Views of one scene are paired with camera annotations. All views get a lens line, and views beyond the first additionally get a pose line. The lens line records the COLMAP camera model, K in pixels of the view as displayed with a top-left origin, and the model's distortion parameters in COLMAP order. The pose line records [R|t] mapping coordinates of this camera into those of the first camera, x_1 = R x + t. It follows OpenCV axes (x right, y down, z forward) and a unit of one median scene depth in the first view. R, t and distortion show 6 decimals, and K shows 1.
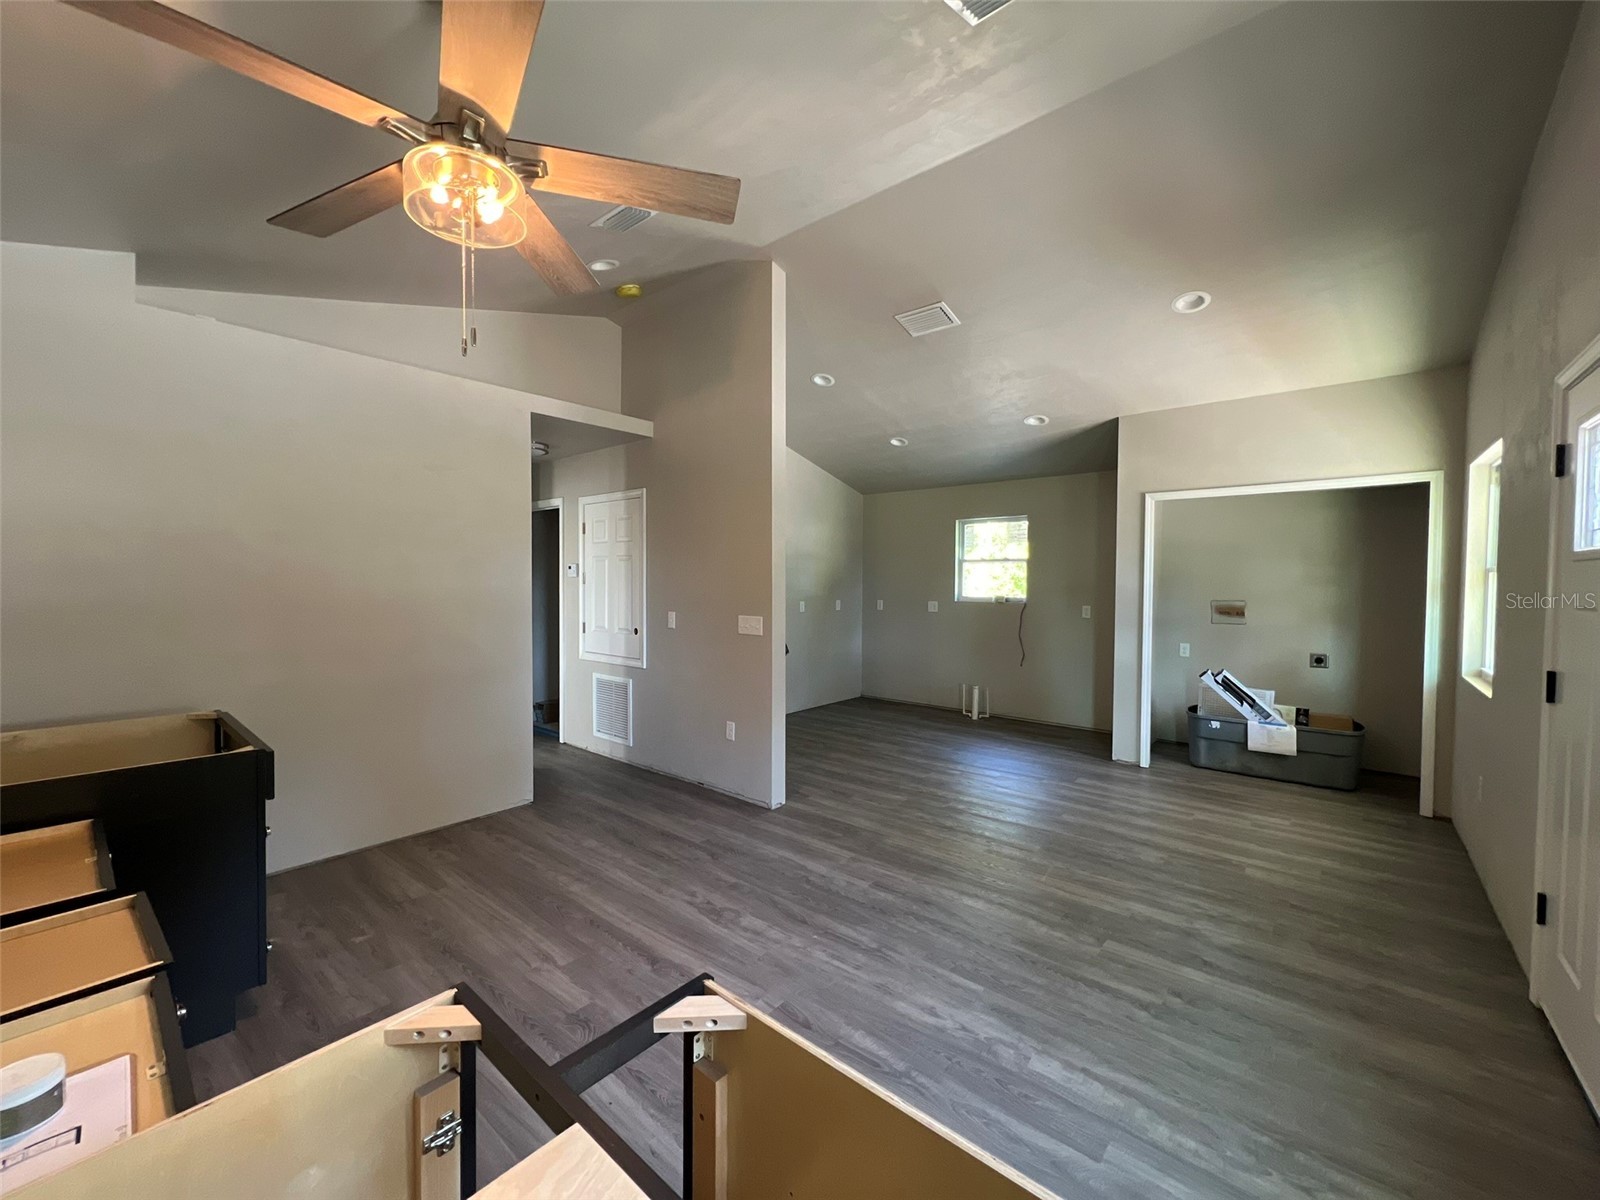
lens RADIAL K [[638.7, 0, 800.0], [0, 638.7, 600.0], [0, 0, 1]] dist [-0.000942, 0.000477]
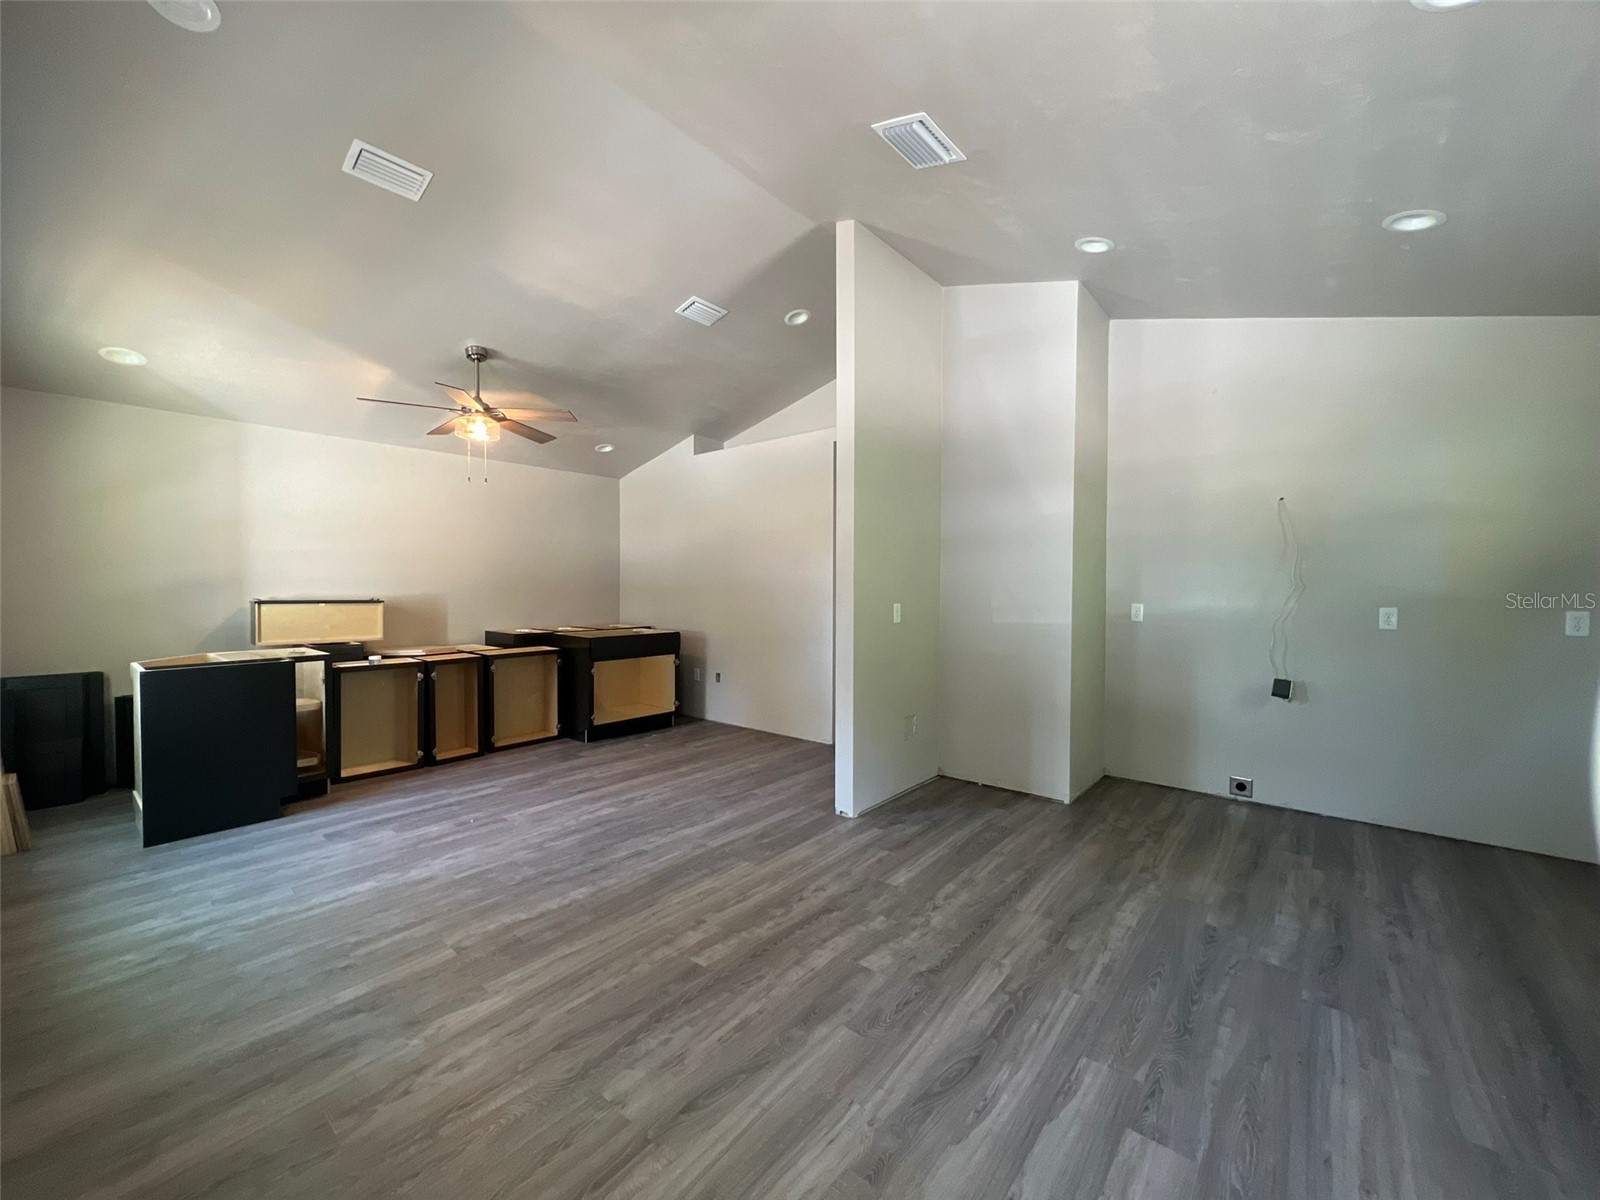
lens RADIAL K [[638.7, 0, 800.0], [0, 638.7, 600.0], [0, 0, 1]] dist [-0.000942, 0.000477]
pose [[0.003186, 0.016703, -0.999855, 1.064952], [-0.034944, 0.999252, 0.016581, 0.006784], [0.999384, 0.034886, 0.003767, 1.137847]]
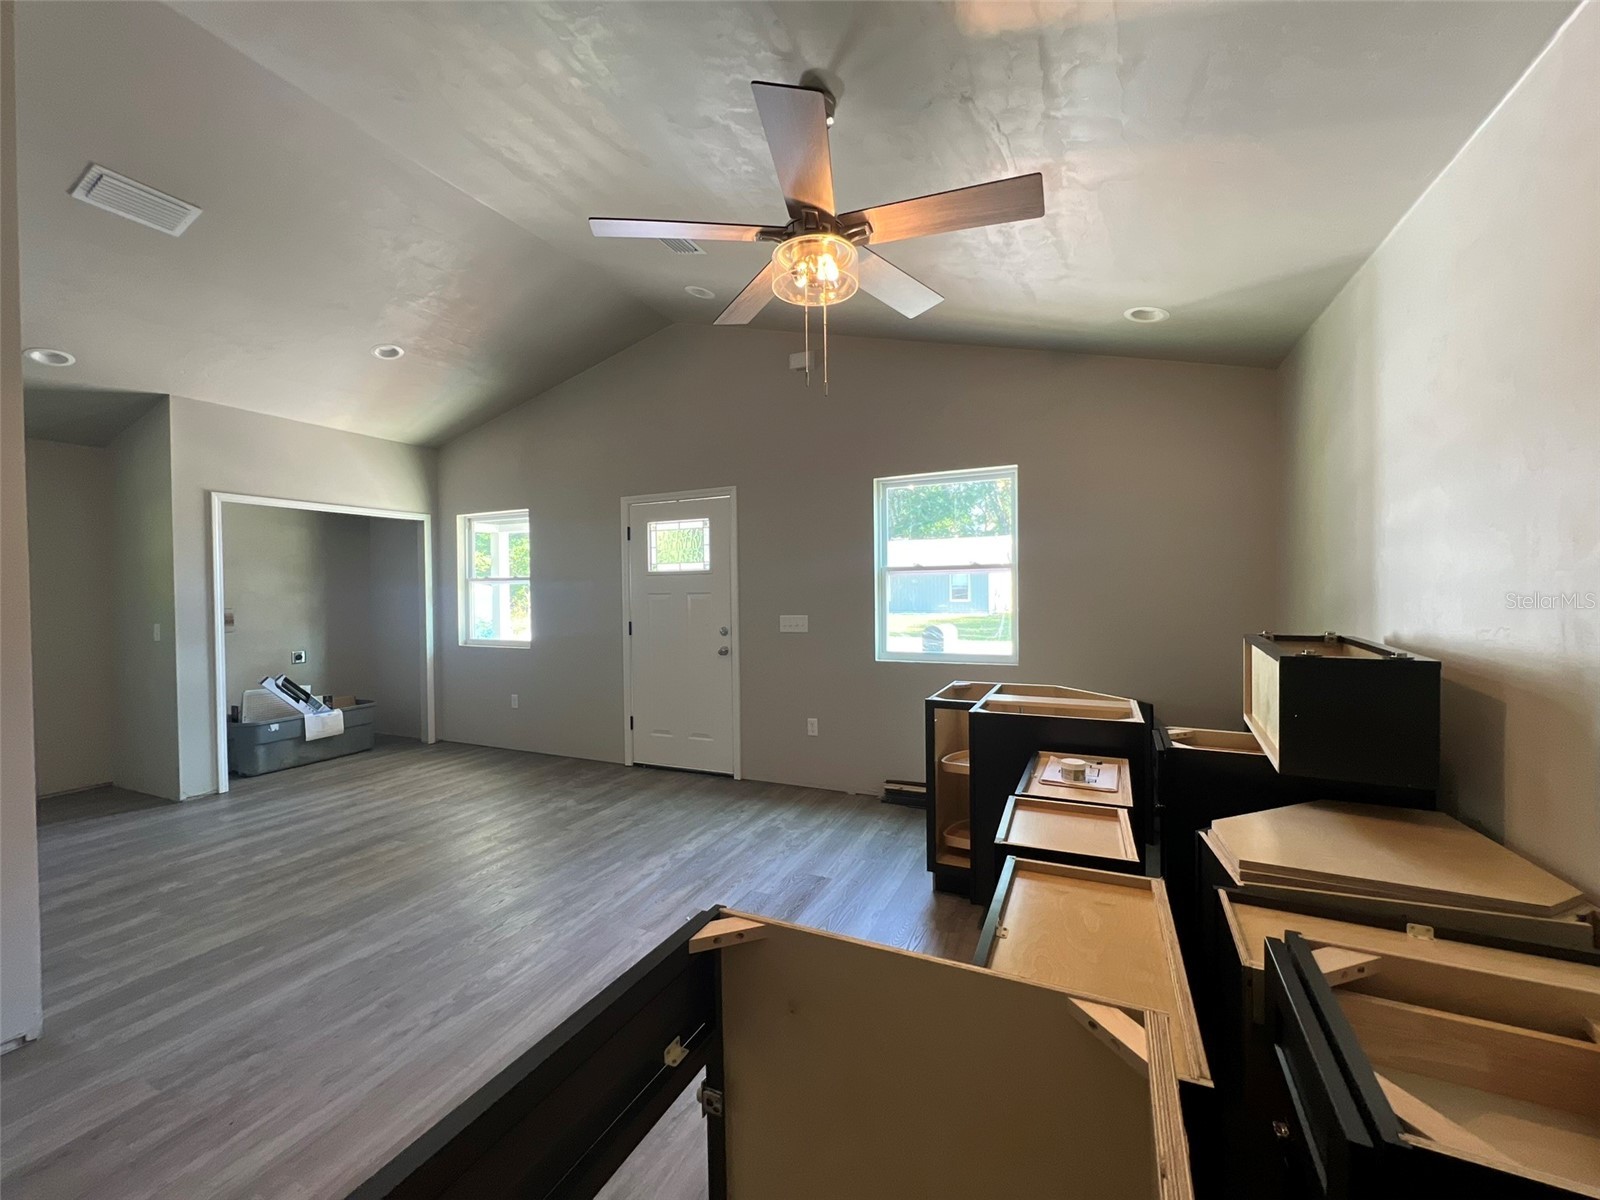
lens RADIAL K [[638.7, 0, 800.0], [0, 638.7, 600.0], [0, 0, 1]] dist [-0.000942, 0.000477]
pose [[-0.263146, -0.018191, 0.964584, -0.828015], [0.041758, 0.998670, 0.030226, -0.007982], [-0.963852, 0.048233, -0.262037, 0.656494]]
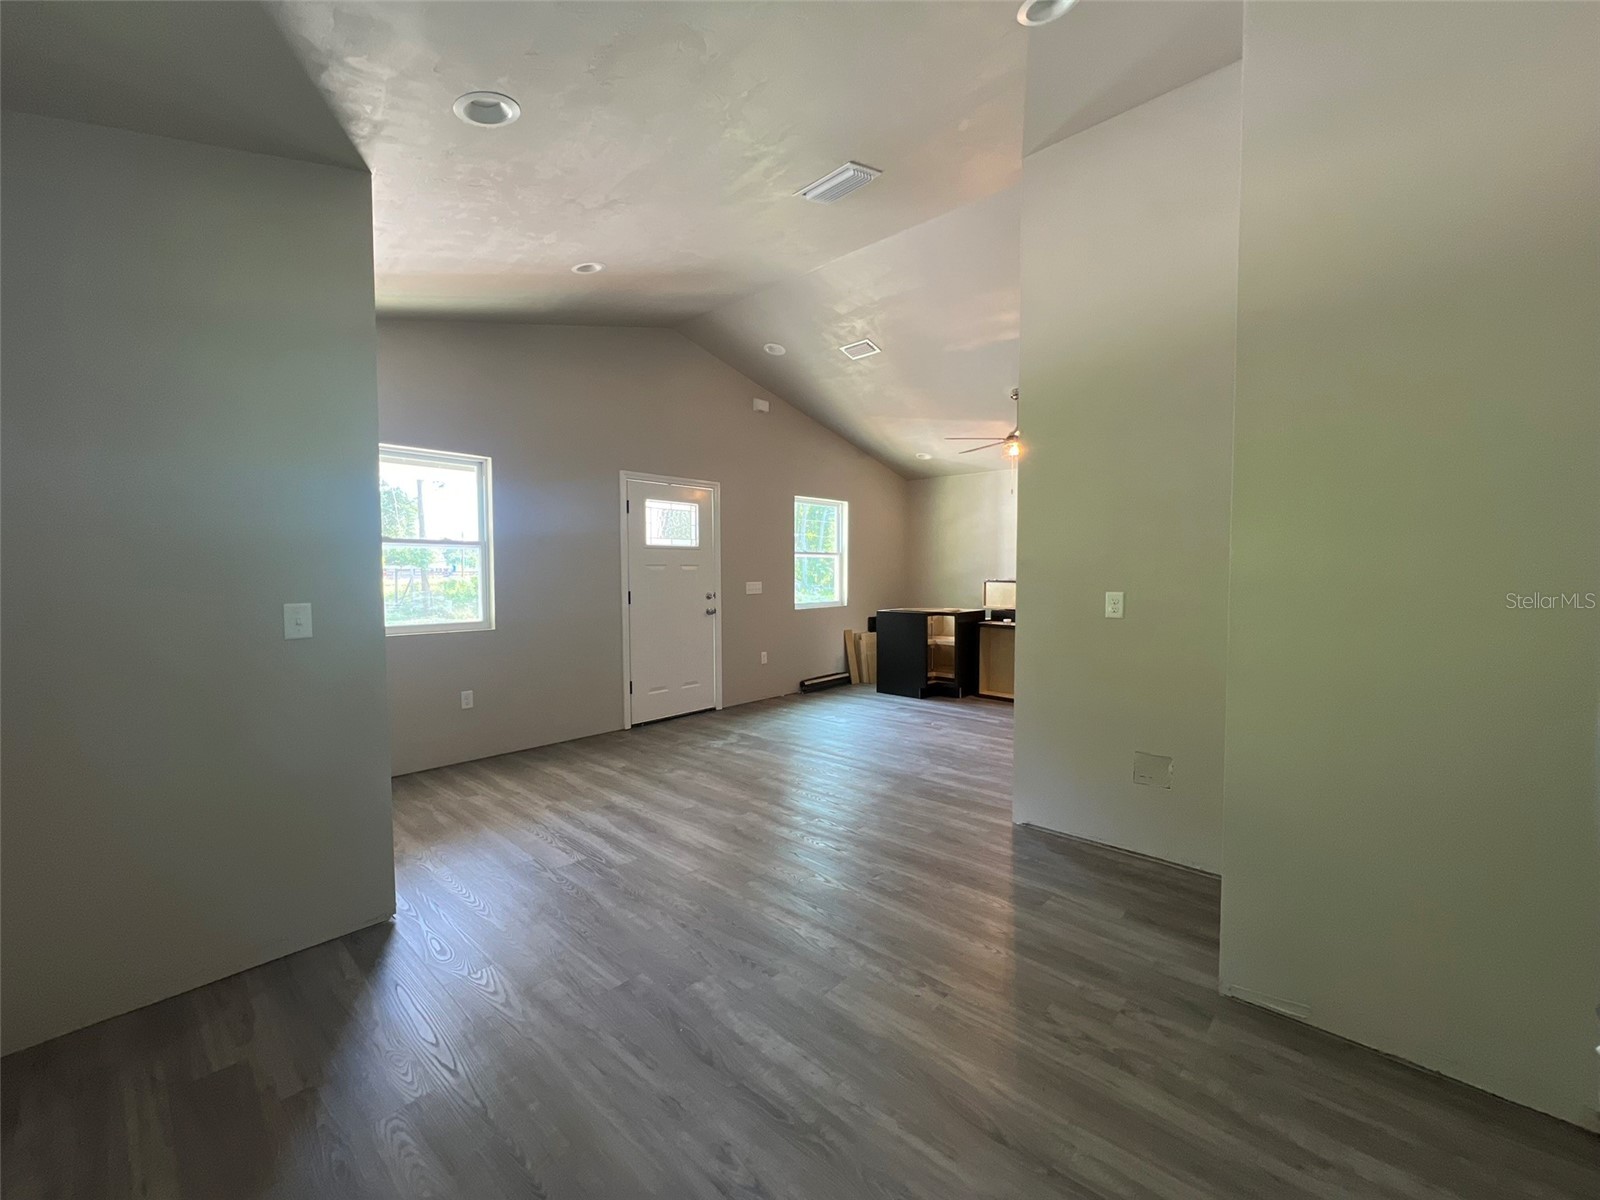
lens RADIAL K [[638.7, 0, 800.0], [0, 638.7, 600.0], [0, 0, 1]] dist [-0.000942, 0.000477]
pose [[-0.999125, -0.006470, 0.041332, 0.267195], [-0.003269, 0.997021, 0.077065, -0.030229], [-0.041707, 0.076863, -0.996169, 2.242842]]
